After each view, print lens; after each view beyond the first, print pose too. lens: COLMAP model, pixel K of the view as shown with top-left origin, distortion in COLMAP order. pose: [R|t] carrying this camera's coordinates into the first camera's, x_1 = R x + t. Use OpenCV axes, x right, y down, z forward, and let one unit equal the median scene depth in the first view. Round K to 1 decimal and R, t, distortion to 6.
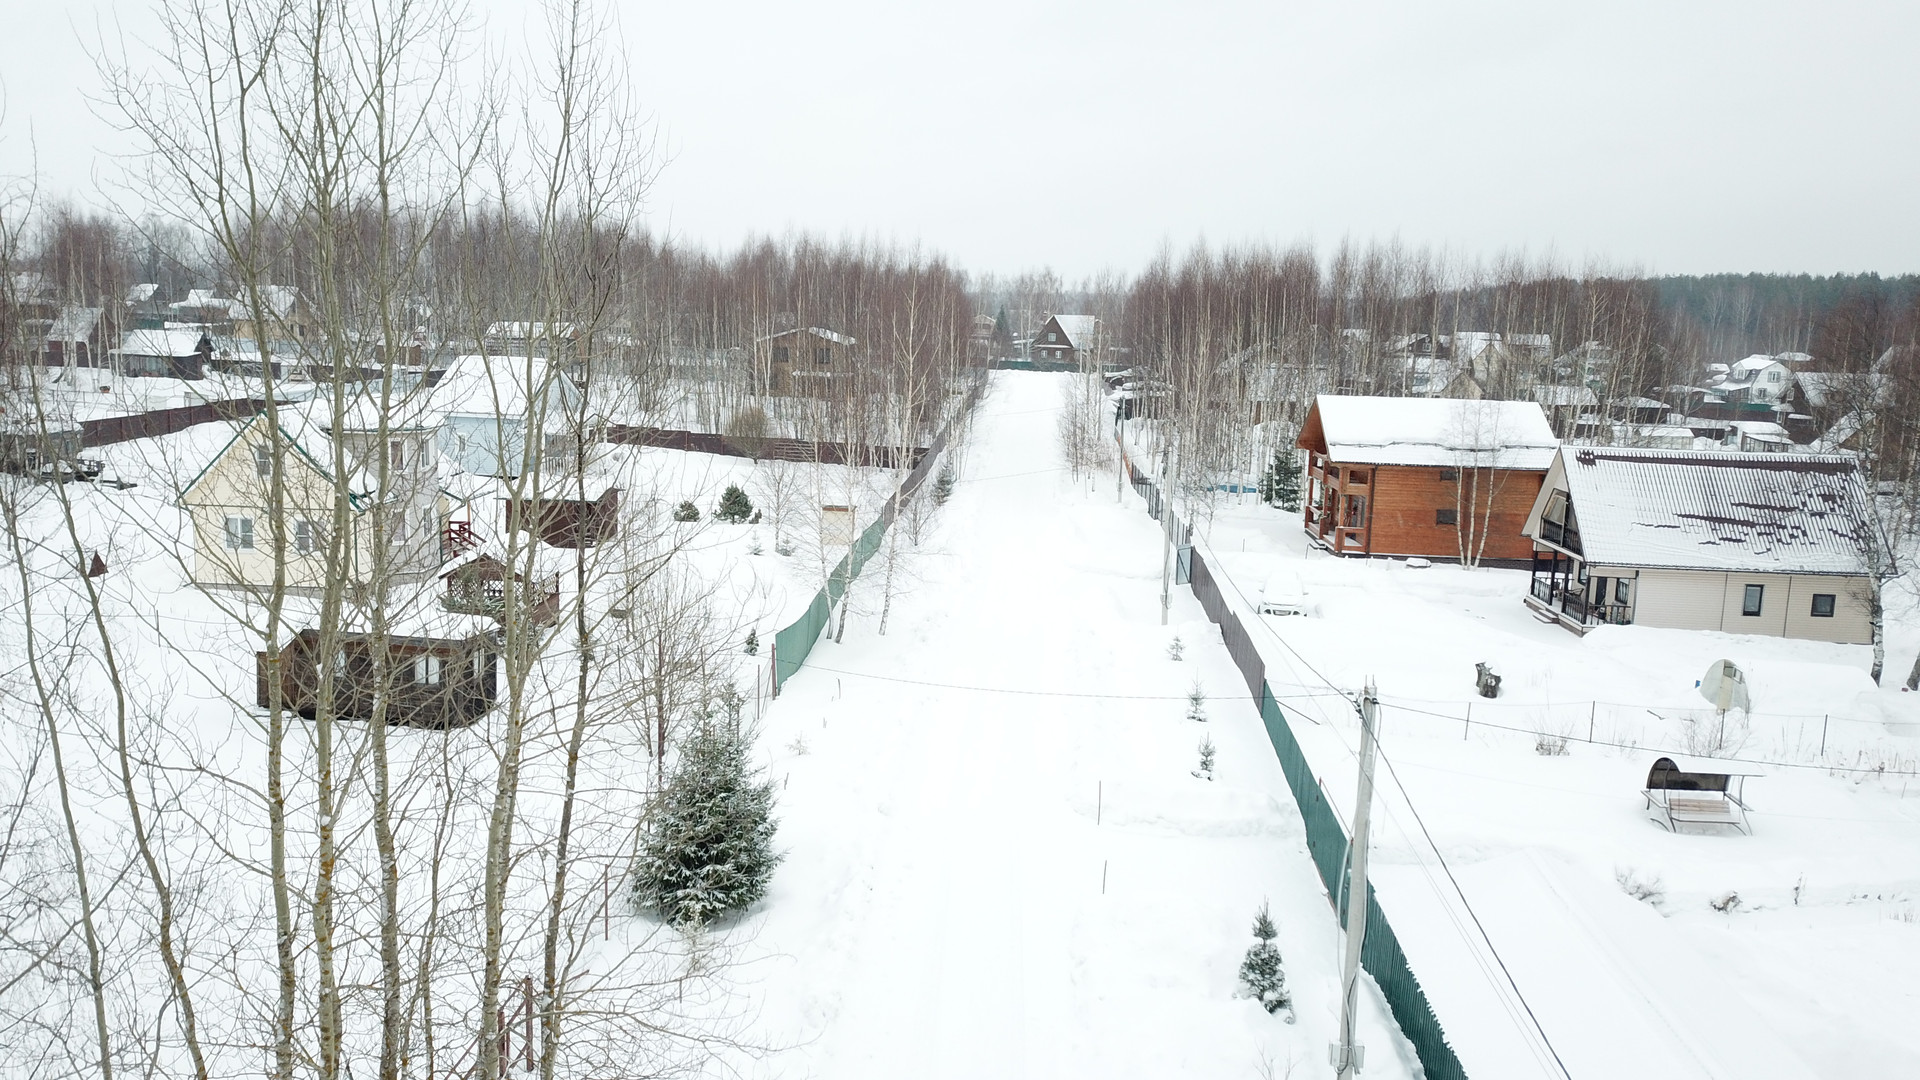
lens RADIAL K [[1456.8, 0, 956.4], [0, 1456.8, 551.2], [0, 0, 1]] dist [0.056859, -0.062366]
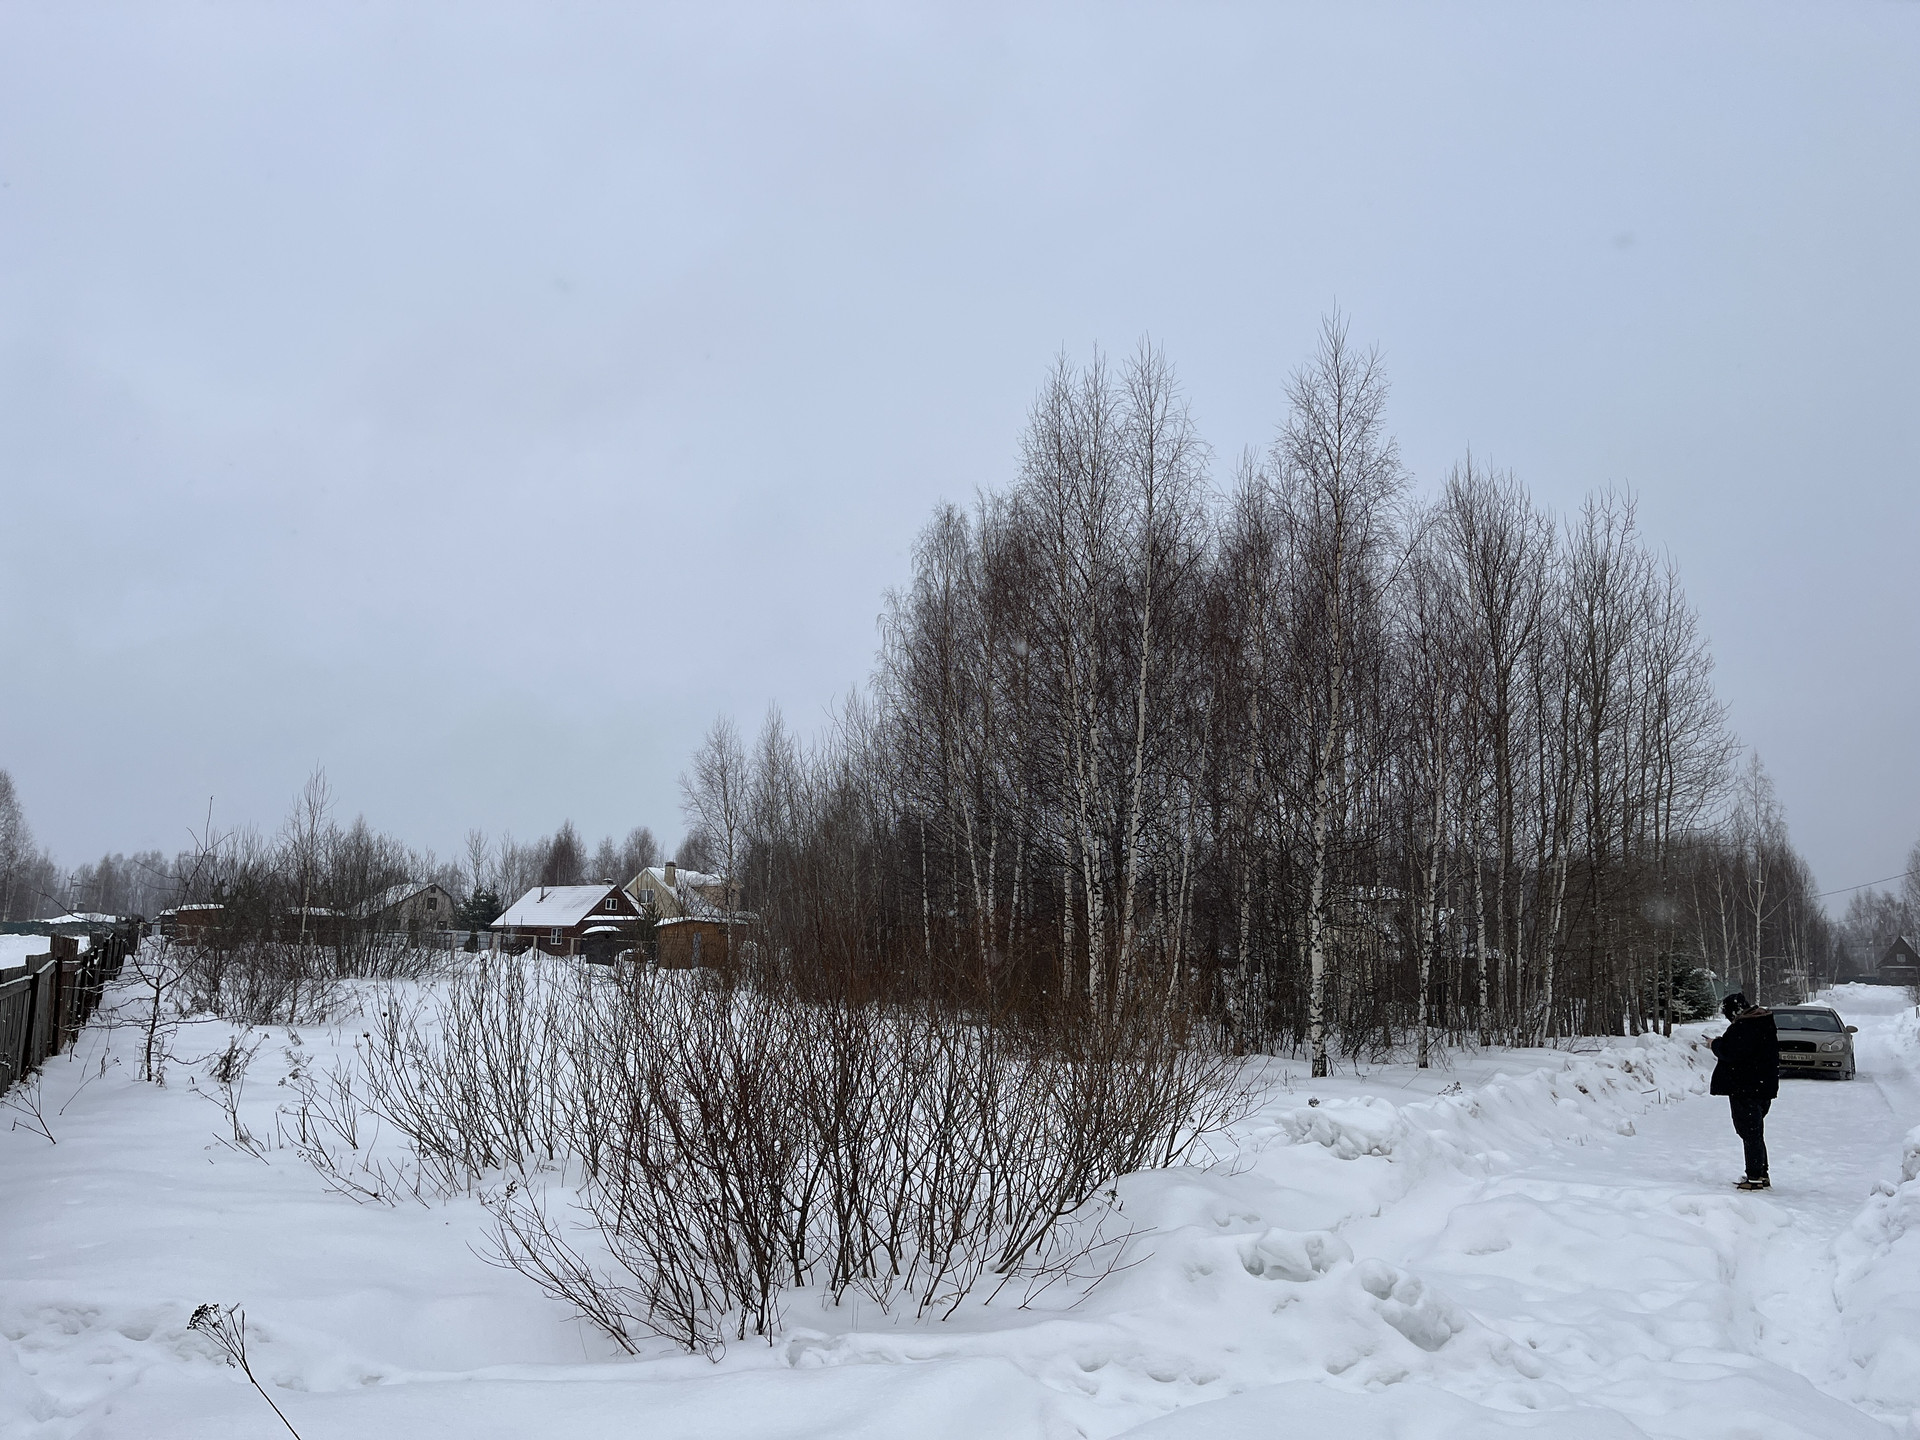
lens RADIAL K [[1442.7, 0, 958.0], [0, 1442.7, 719.9], [0, 0, 1]] dist [0.070805, -0.096213]
pose [[0.873996, -0.104880, -0.474480, -0.017801], [-0.070976, 0.938406, -0.338167, 0.231476], [0.480722, 0.329234, 0.812719, -0.474914]]
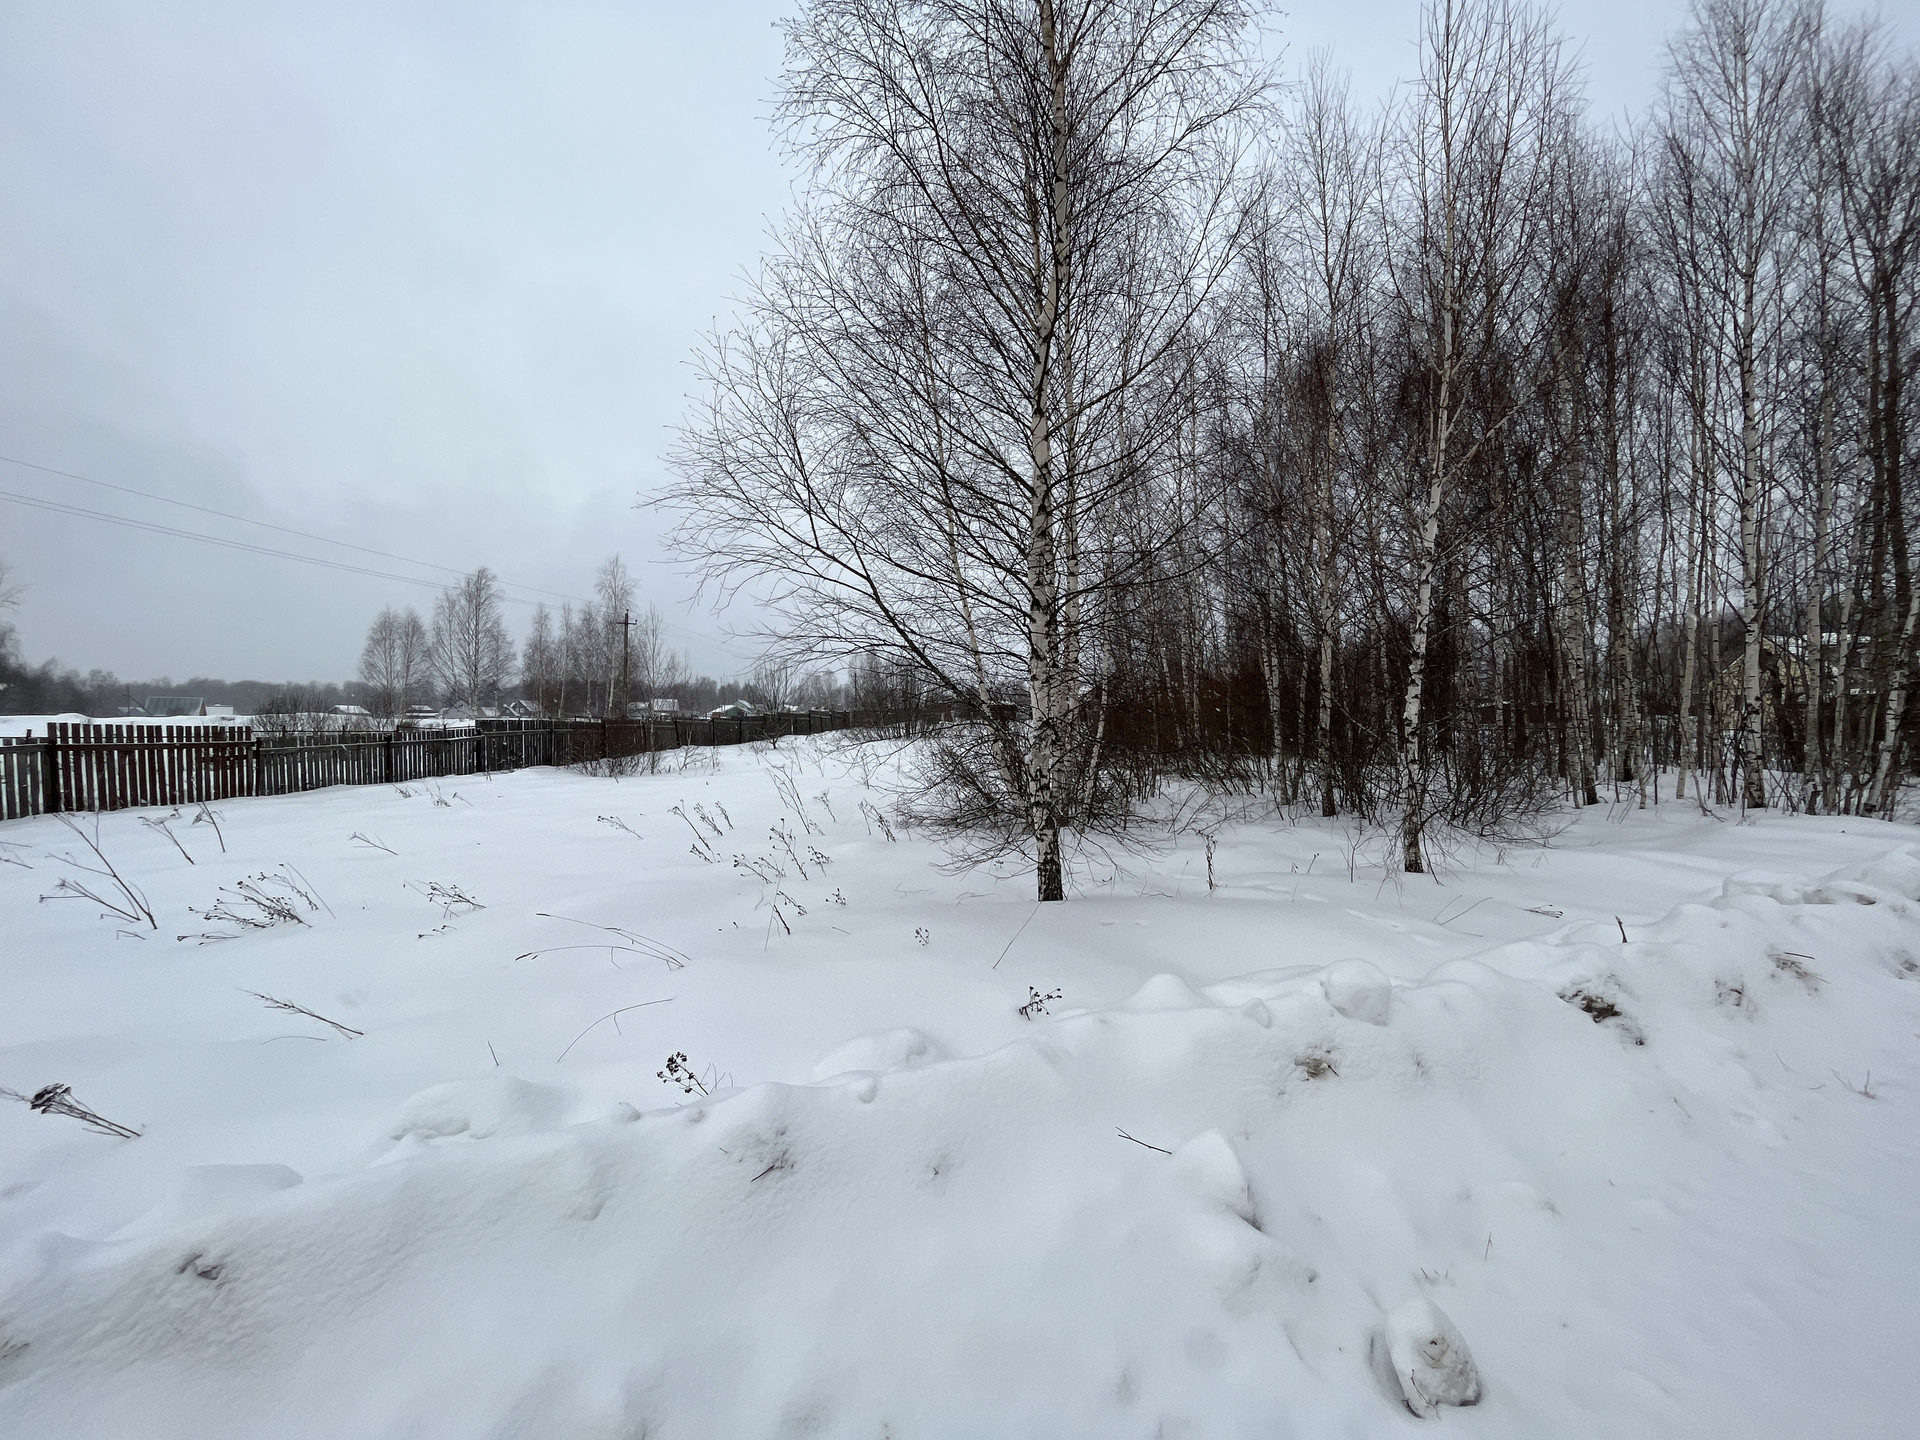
lens RADIAL K [[778.4, 0, 962.6], [0, 778.4, 716.5], [0, 0, 1]] dist [-0.002567, -0.000627]
pose [[0.443319, -0.059124, -0.894412, -0.022991], [-0.128494, 0.983325, -0.128690, 0.192300], [0.887106, 0.171977, 0.428330, -0.257203]]
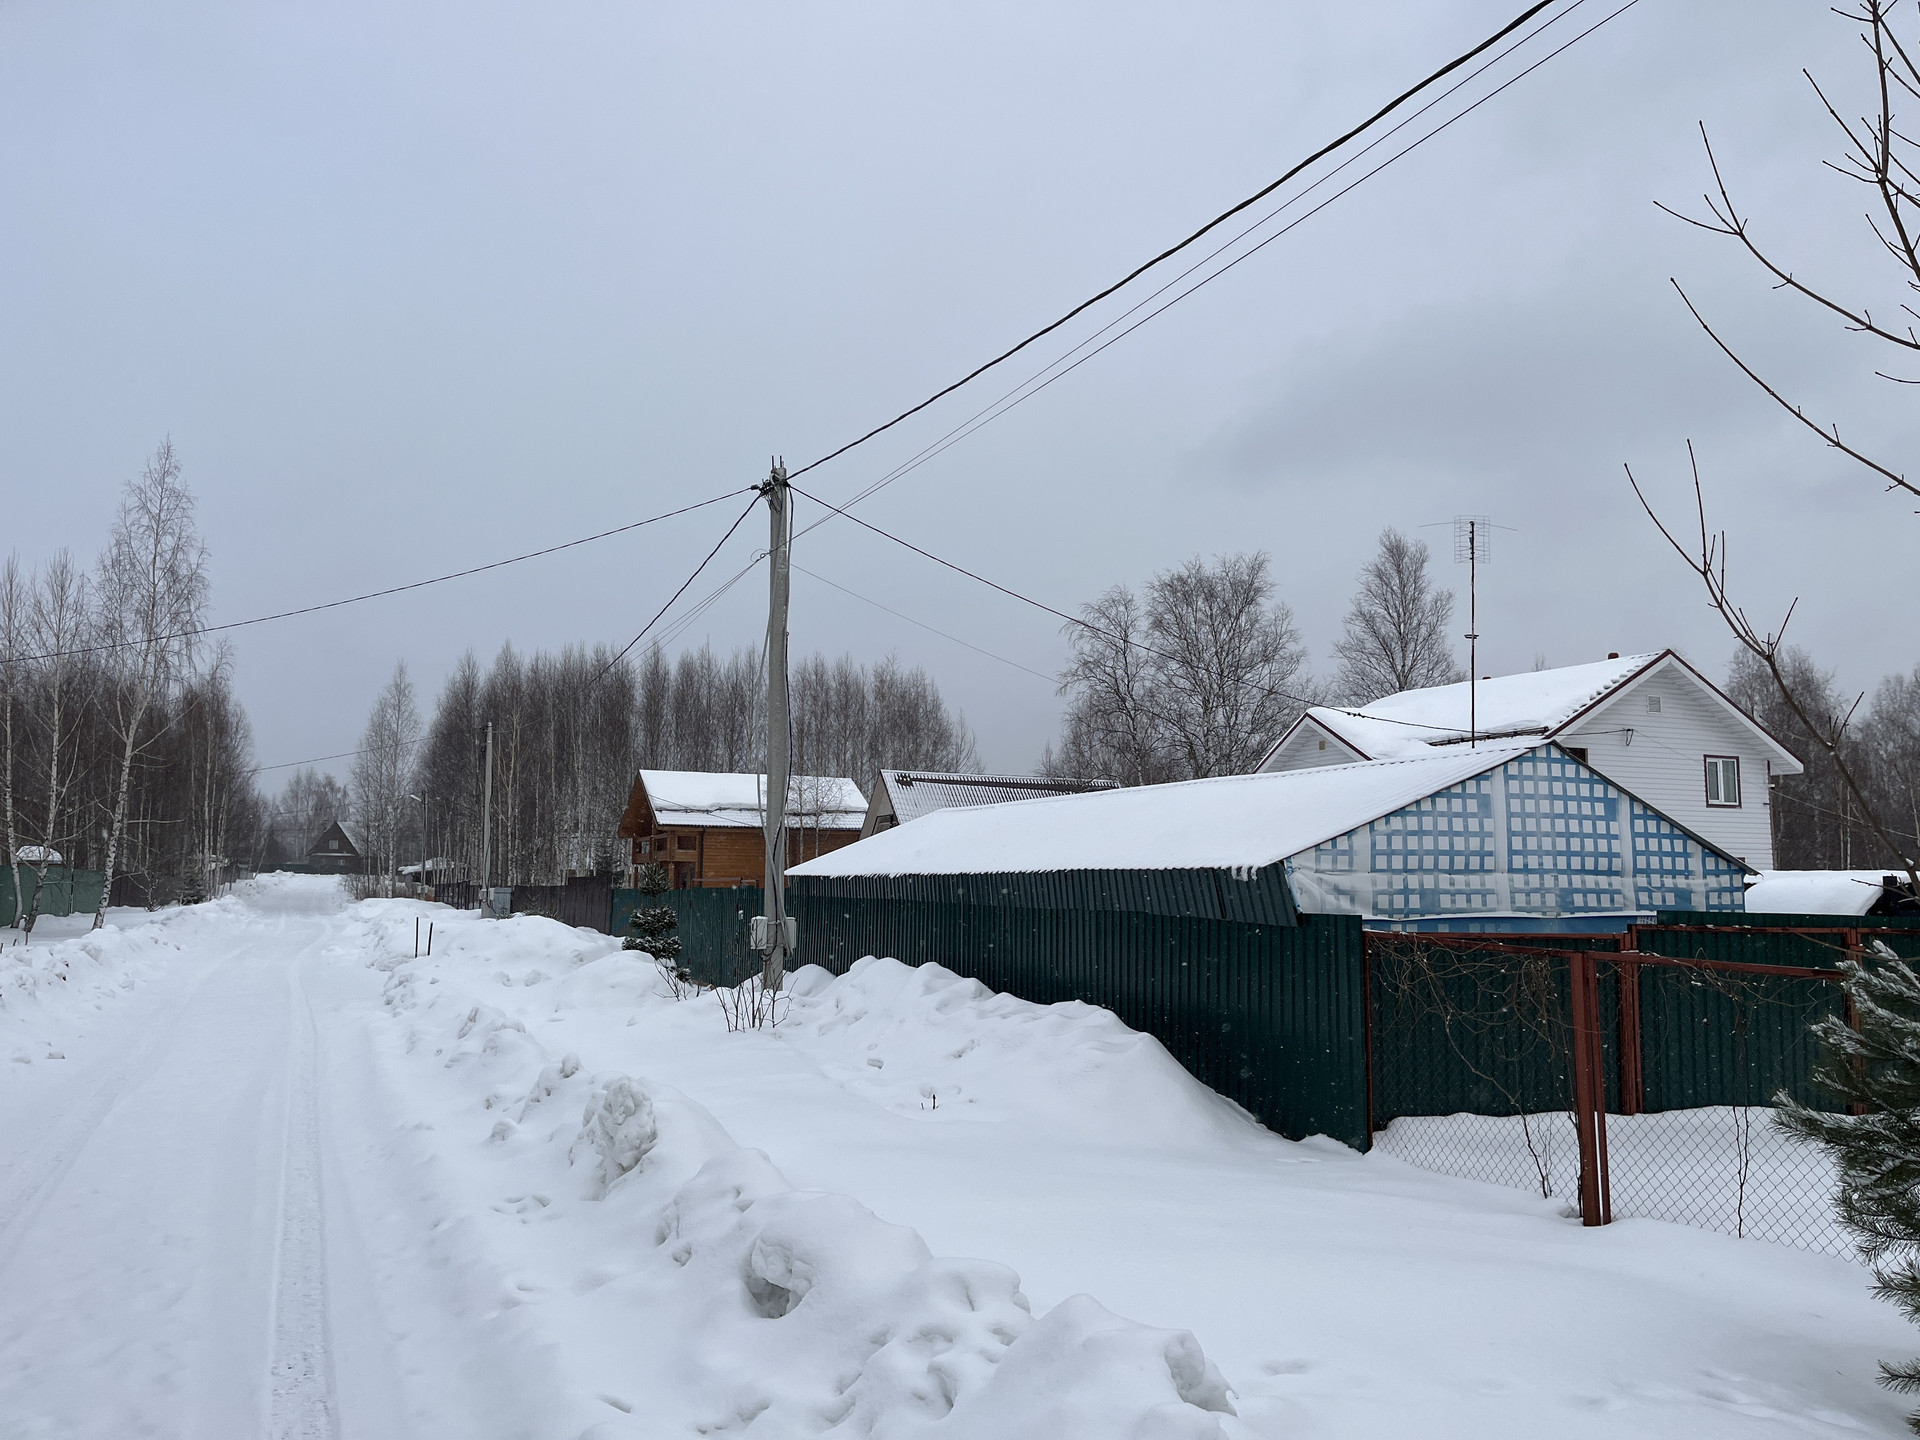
lens RADIAL K [[1442.7, 0, 968.5], [0, 1442.7, 729.9], [0, 0, 1]] dist [0.070805, -0.096213]
pose [[0.888763, 0.019615, 0.457947, 0.000631], [0.104577, 0.964057, -0.244250, 0.131712], [-0.446278, 0.264971, 0.854767, 0.081504]]
